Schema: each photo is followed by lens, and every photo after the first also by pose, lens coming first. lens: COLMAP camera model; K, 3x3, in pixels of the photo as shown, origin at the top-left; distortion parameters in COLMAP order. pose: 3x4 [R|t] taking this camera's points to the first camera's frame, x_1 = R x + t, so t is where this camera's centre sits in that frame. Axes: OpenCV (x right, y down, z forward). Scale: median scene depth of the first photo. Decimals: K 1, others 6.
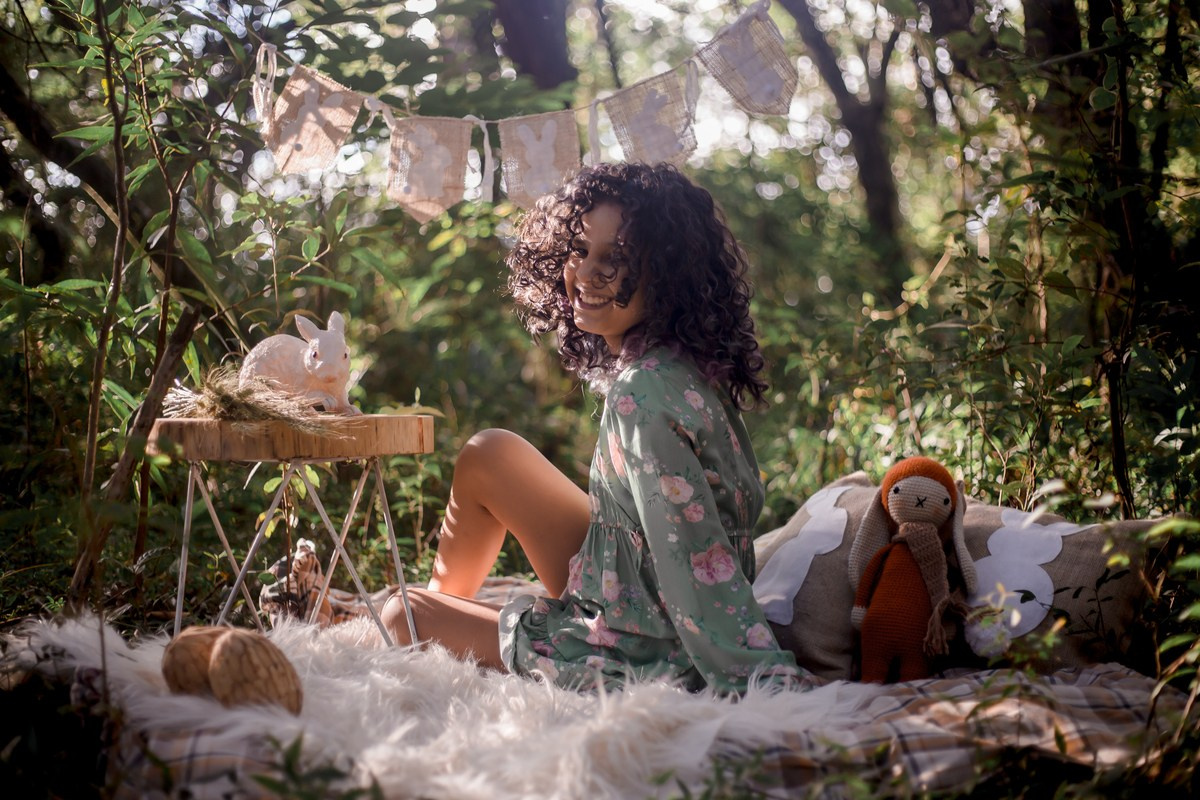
lens RADIAL K [[1800.3, 0, 600.1], [0, 1800.3, 348.4], [0, 0, 1]] dist [-0.083923, -0.155127]
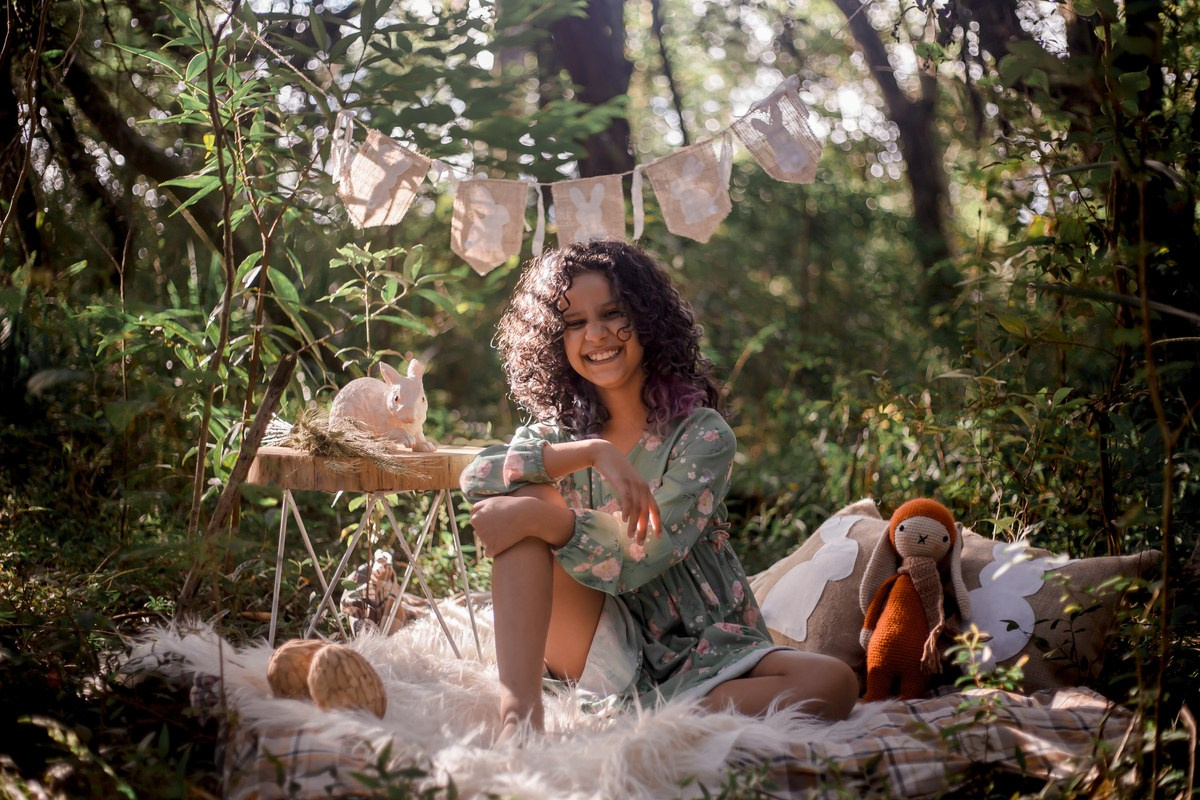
lens RADIAL K [[1800.3, 0, 600.1], [0, 1800.3, 348.4], [0, 0, 1]] dist [-0.083923, -0.155127]
pose [[0.999395, 0.020332, -0.028234, 0.003076], [-0.019920, 0.999692, 0.014803, -0.043934], [0.028526, -0.014232, 0.999492, -0.130897]]
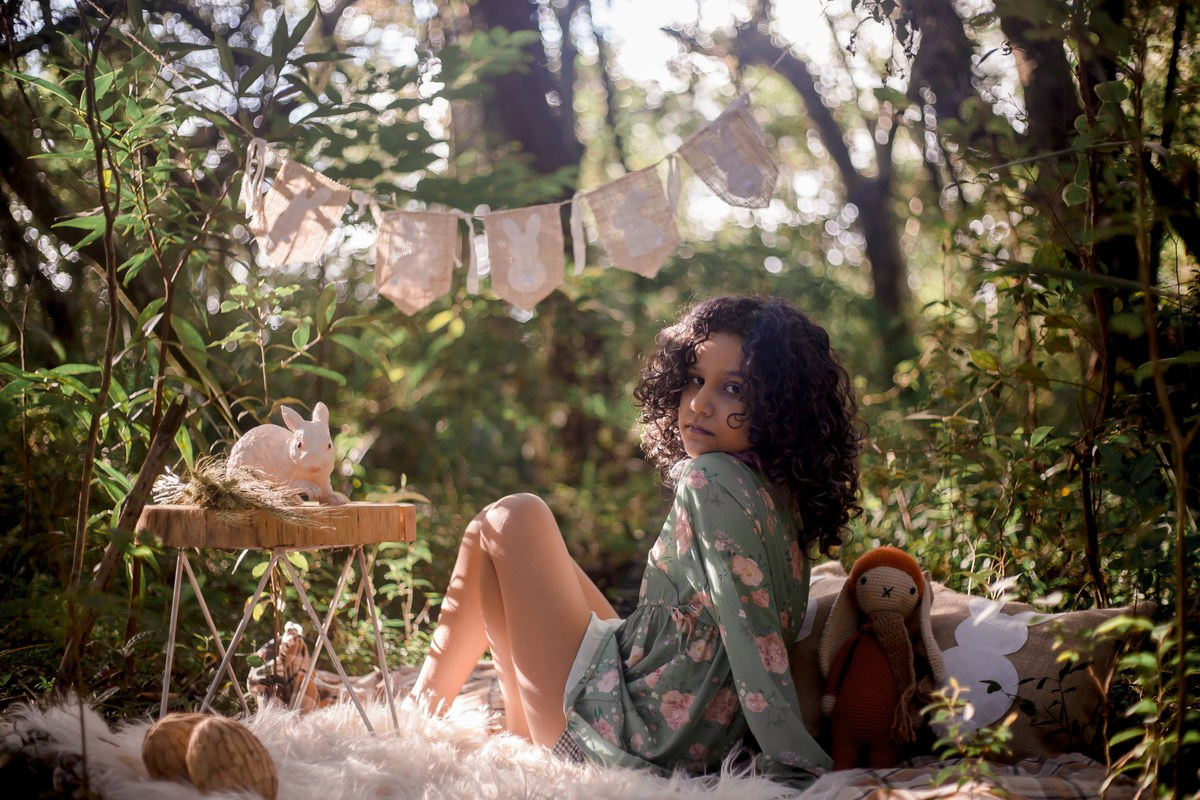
lens RADIAL K [[1800.3, 0, 600.1], [0, 1800.3, 348.4], [0, 0, 1]] dist [-0.083923, -0.155127]
pose [[0.999964, 0.004495, -0.007226, 0.018316], [-0.004772, 0.999236, -0.038797, -0.011618], [0.007046, 0.038830, 0.999221, -0.023281]]
